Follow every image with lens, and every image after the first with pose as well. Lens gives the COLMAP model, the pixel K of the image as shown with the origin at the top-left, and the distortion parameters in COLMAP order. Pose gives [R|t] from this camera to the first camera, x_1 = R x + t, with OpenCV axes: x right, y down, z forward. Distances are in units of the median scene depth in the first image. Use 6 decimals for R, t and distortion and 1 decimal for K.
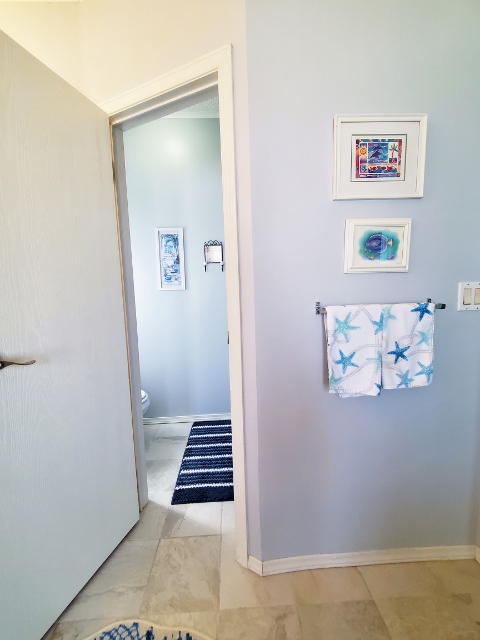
lens RADIAL K [[253.0, 0, 236.9], [0, 253.0, 318.3], [0, 0, 1]] dist [0.003028, -0.001391]
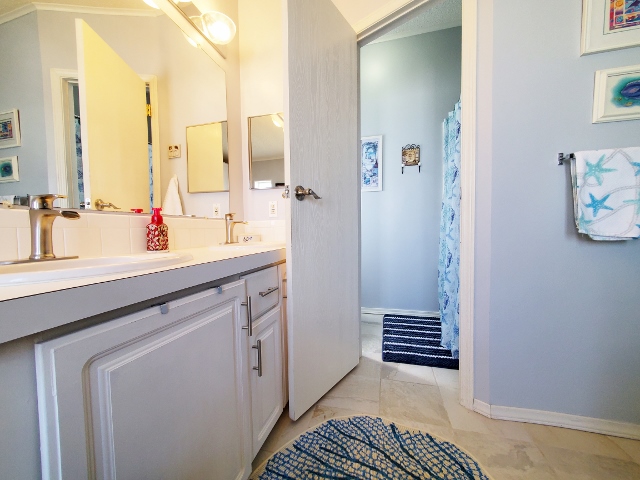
lens RADIAL K [[253.0, 0, 316.8], [0, 253.0, 241.7], [0, 0, 1]] dist [0.003028, -0.001391]
pose [[0.955808, 0.032477, -0.292192, -0.211089], [-0.048976, 0.997581, -0.049329, 0.256645], [0.289884, 0.061459, 0.955087, -0.180452]]
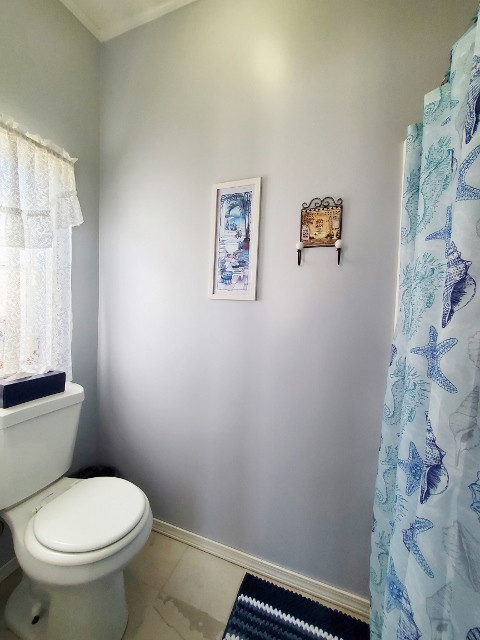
lens RADIAL K [[253.0, 0, 241.0], [0, 253.0, 318.2], [0, 0, 1]] dist [0.003028, -0.001391]
pose [[0.925238, 0.083571, -0.370068, -0.059372], [-0.107909, 0.993118, -0.045520, -0.075619], [0.363717, 0.082051, 0.927889, 0.763341]]
